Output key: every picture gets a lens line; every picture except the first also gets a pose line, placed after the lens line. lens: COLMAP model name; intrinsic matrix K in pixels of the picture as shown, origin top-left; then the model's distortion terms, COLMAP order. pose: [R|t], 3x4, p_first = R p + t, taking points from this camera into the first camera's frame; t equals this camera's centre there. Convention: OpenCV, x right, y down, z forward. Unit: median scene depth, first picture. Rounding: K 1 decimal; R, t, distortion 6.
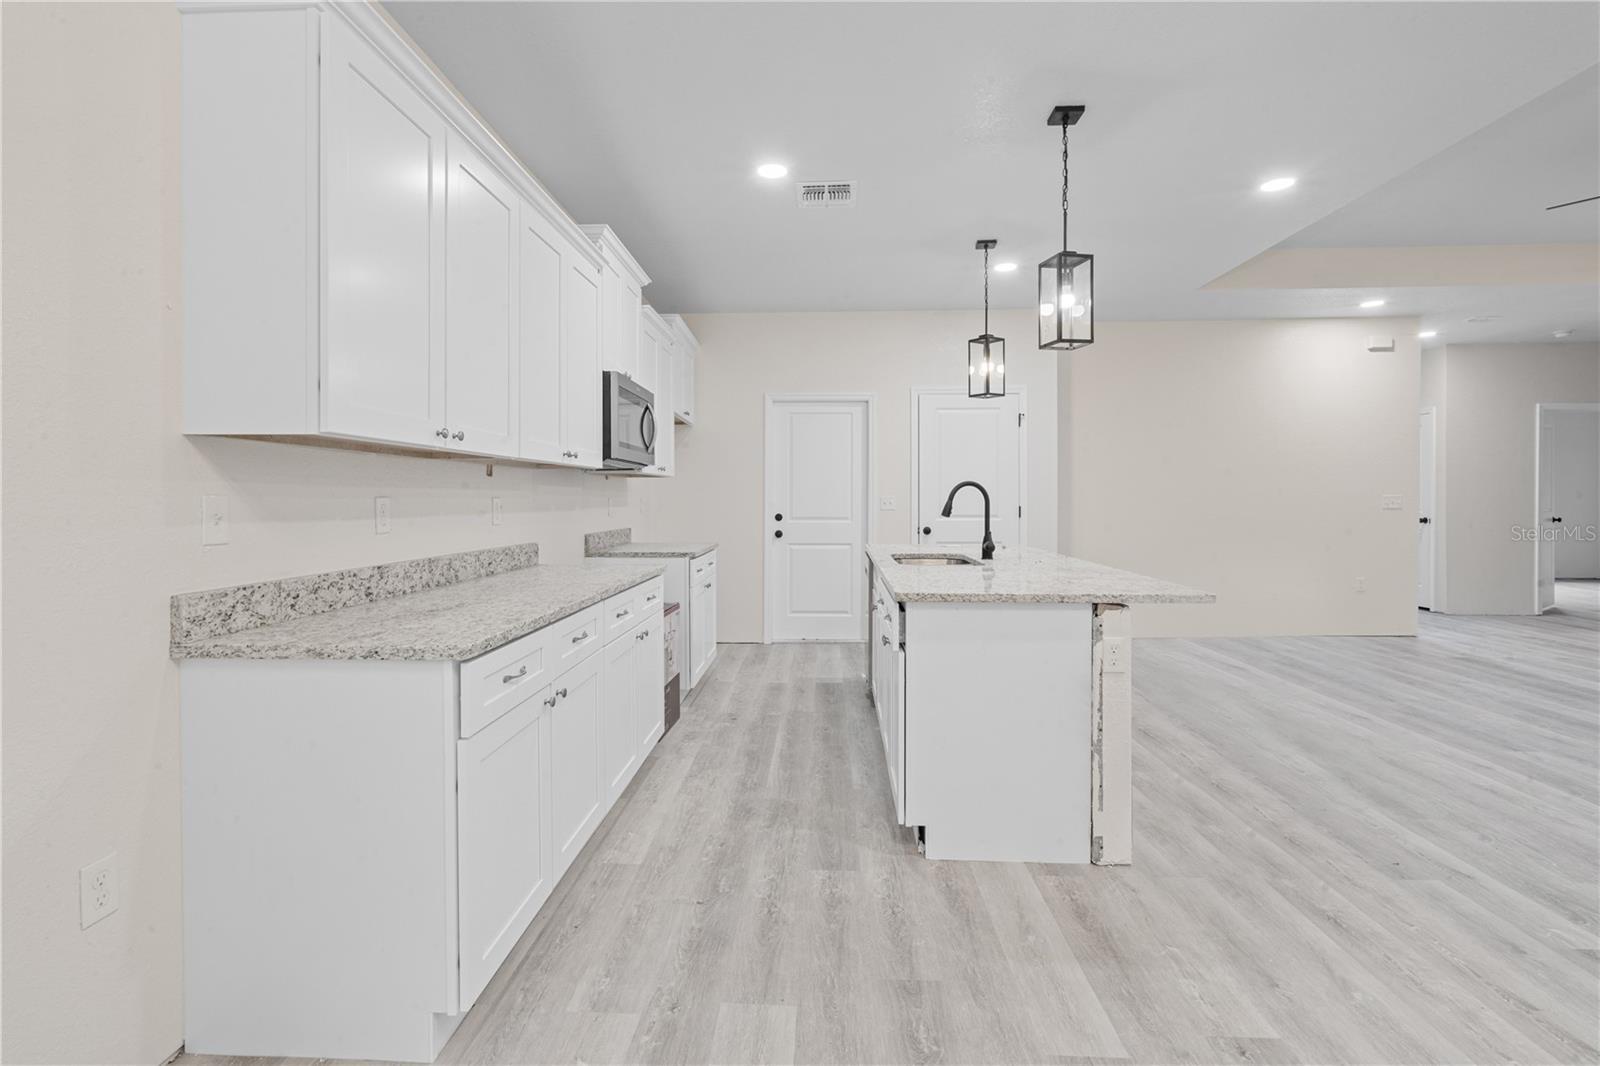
lens RADIAL K [[726.4, 0, 798.3], [0, 726.4, 503.6], [0, 0, 1]] dist [0.001049, -0.000188]
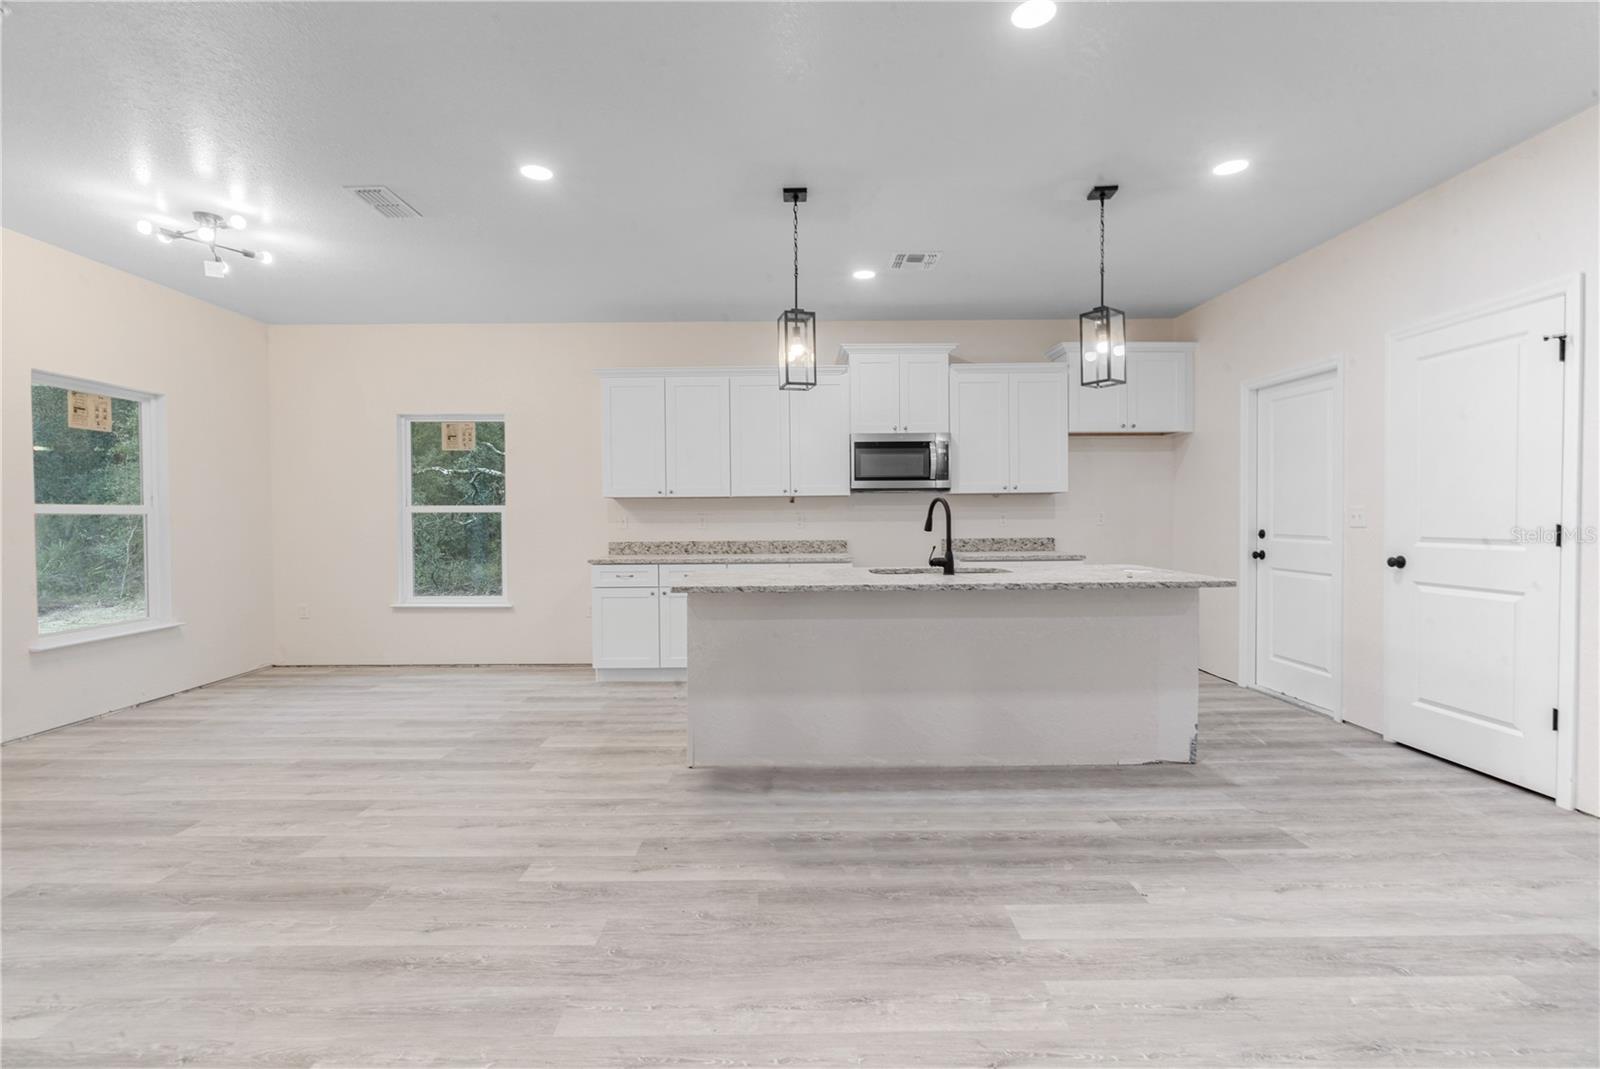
lens RADIAL K [[731.2, 0, 793.8], [0, 731.2, 532.0], [0, 0, 1]] dist [-0.003447, 0.000215]
pose [[0.054779, 0.029459, -0.998064, 1.598989], [0.002773, 0.999556, 0.029655, -0.018803], [0.998495, -0.004392, 0.054673, 0.937628]]
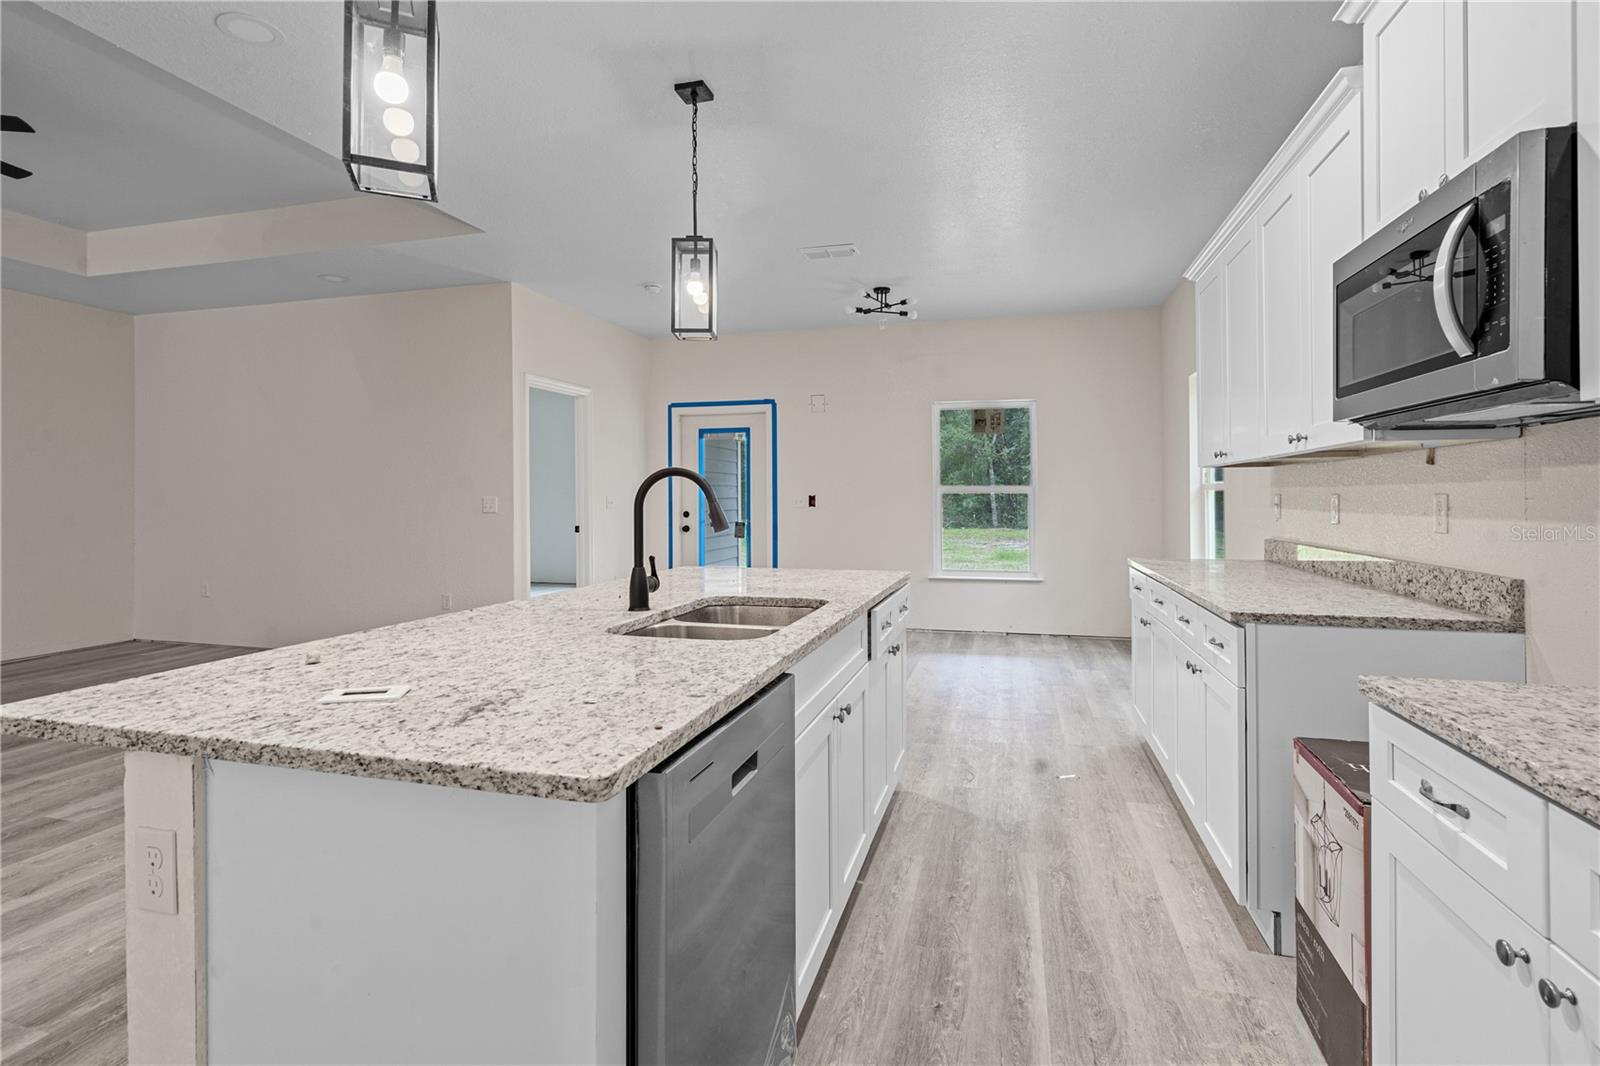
lens RADIAL K [[762.6, 0, 799.5], [0, 762.6, 494.8], [0, 0, 1]] dist [0.000693, 0.000163]
pose [[-0.973819, 0.006541, 0.227231, 0.015451], [0.006479, 0.999978, -0.001022, -0.010869], [-0.227233, 0.000477, -0.973840, 1.959264]]
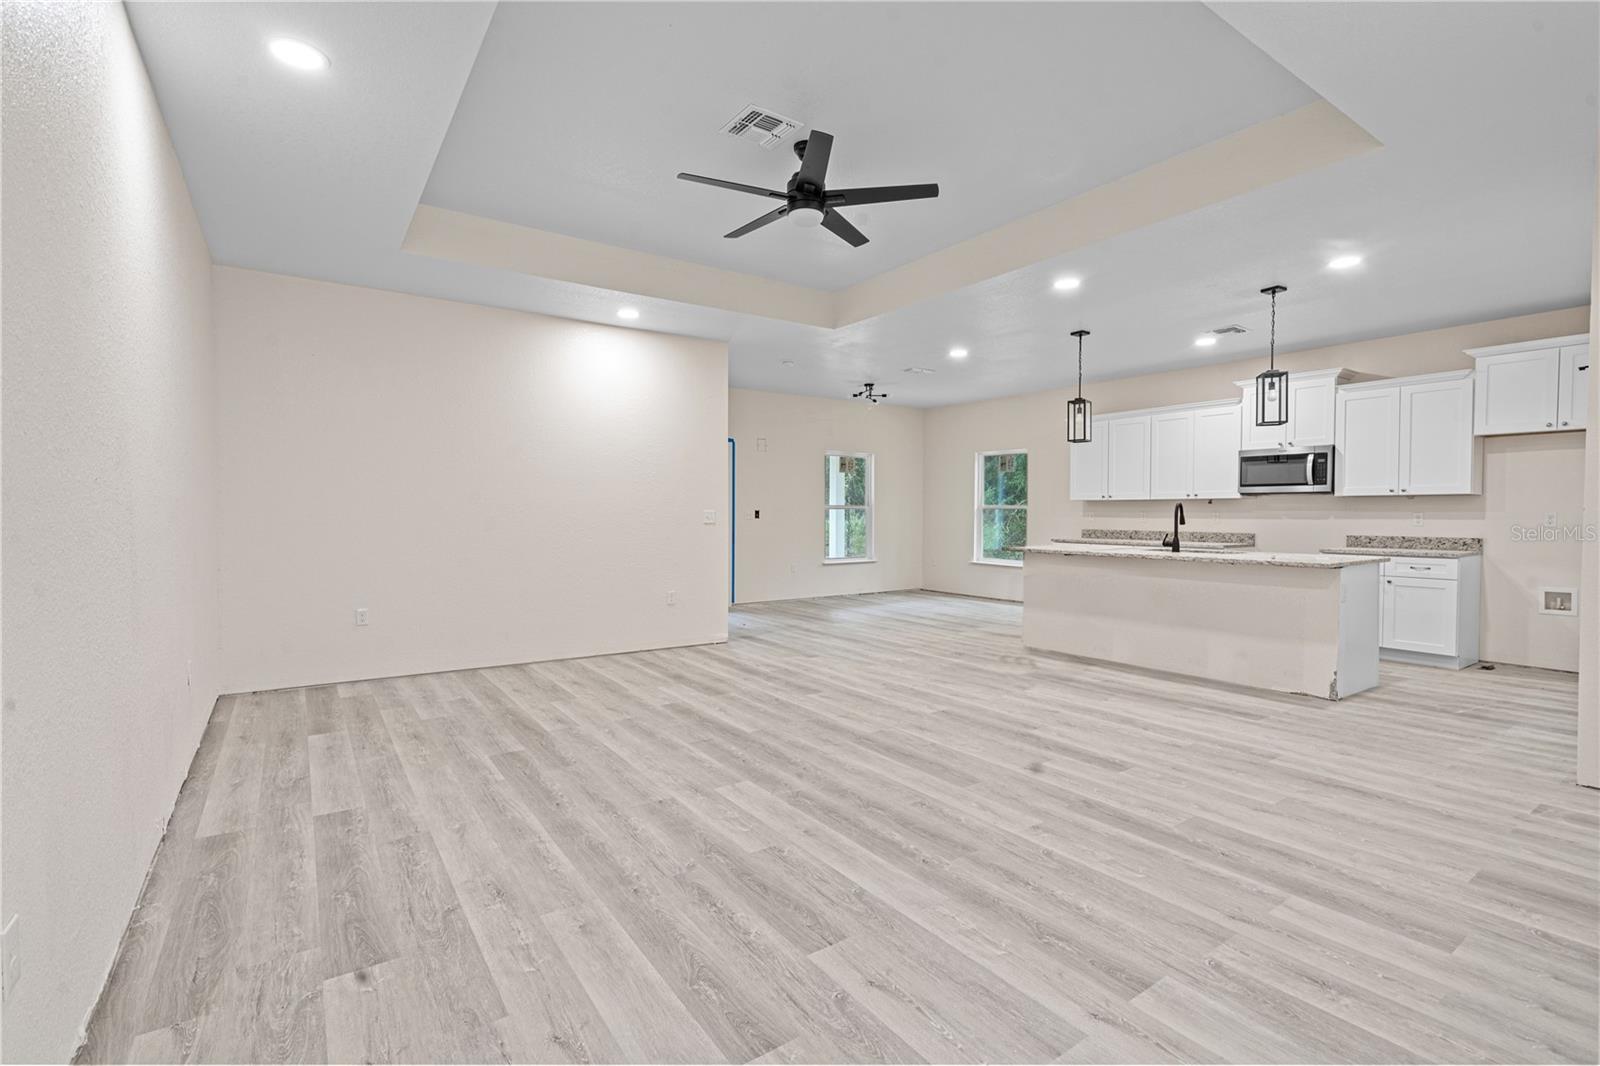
lens RADIAL K [[731.2, 0, 793.8], [0, 731.2, 530.5], [0, 0, 1]] dist [-0.003447, 0.000215]
pose [[-0.796495, 0.020807, -0.604287, 2.397193], [0.000100, 0.999412, 0.034281, -0.033227], [0.604645, 0.027244, -0.796029, 2.263923]]
